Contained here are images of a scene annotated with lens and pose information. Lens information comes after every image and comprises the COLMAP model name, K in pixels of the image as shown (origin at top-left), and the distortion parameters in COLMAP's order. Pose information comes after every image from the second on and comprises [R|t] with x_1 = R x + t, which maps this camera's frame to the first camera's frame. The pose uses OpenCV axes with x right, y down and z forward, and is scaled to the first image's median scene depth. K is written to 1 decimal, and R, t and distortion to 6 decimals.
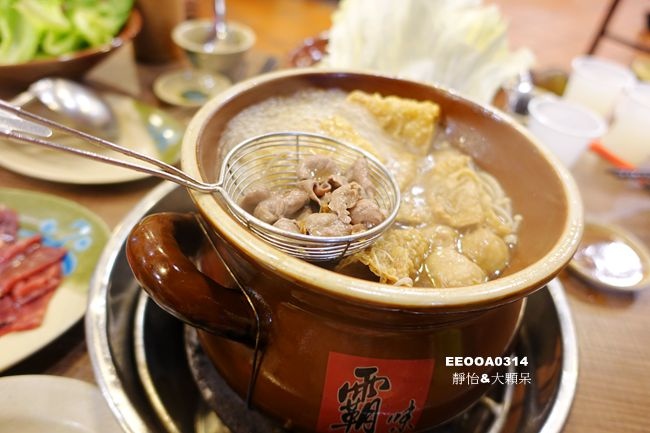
lens RADIAL K [[445.5, 0, 328.3], [0, 445.5, 222.7], [0, 0, 1]] dist [-0.005450, -0.004730]
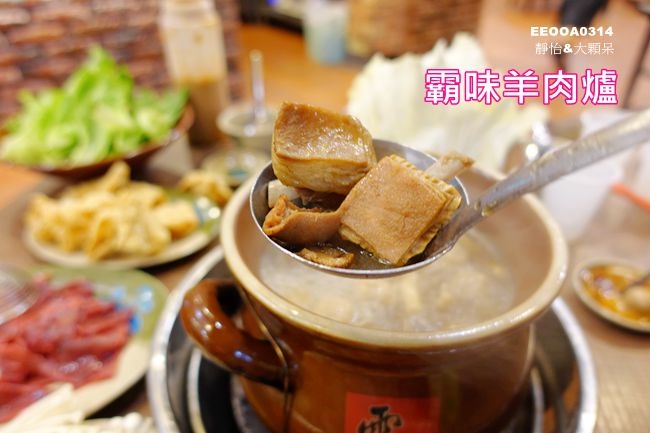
lens RADIAL K [[445.5, 0, 327.4], [0, 445.5, 223.2], [0, 0, 1]] dist [-0.005450, -0.004730]
pose [[0.991099, -0.070273, -0.113070, 0.106665], [0.055623, 0.990230, -0.127872, -0.003487], [0.120952, 0.120444, 0.985324, -0.192222]]
